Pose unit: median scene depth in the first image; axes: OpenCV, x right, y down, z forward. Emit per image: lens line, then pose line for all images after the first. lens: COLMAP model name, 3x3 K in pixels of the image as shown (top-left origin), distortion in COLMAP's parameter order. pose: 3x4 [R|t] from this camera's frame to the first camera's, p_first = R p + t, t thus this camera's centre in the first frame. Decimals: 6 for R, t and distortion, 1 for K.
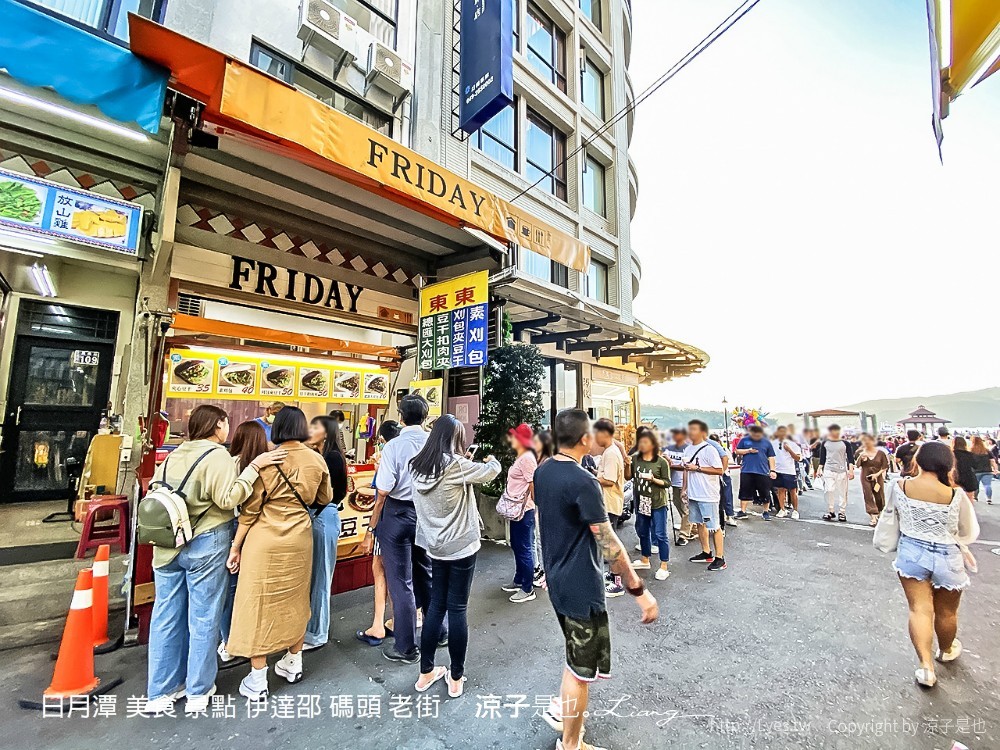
lens RADIAL K [[404.2, 0, 502.3], [0, 404.2, 380.4], [0, 0, 1]] dist [0.000791, -0.005316]
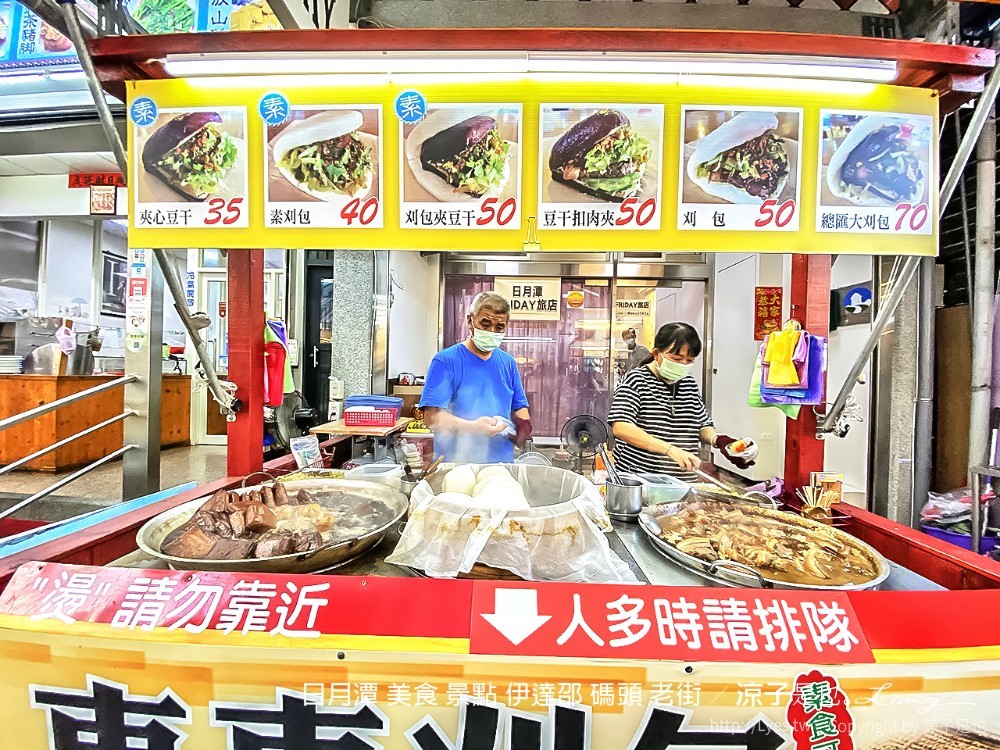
lens RADIAL K [[404.2, 0, 502.3], [0, 404.2, 380.4], [0, 0, 1]] dist [0.000791, -0.005316]
pose [[0.724698, 0.020111, -0.688773, -0.350912], [0.061073, 0.993766, 0.093275, 0.106157], [0.686355, -0.109661, 0.718952, 0.799202]]
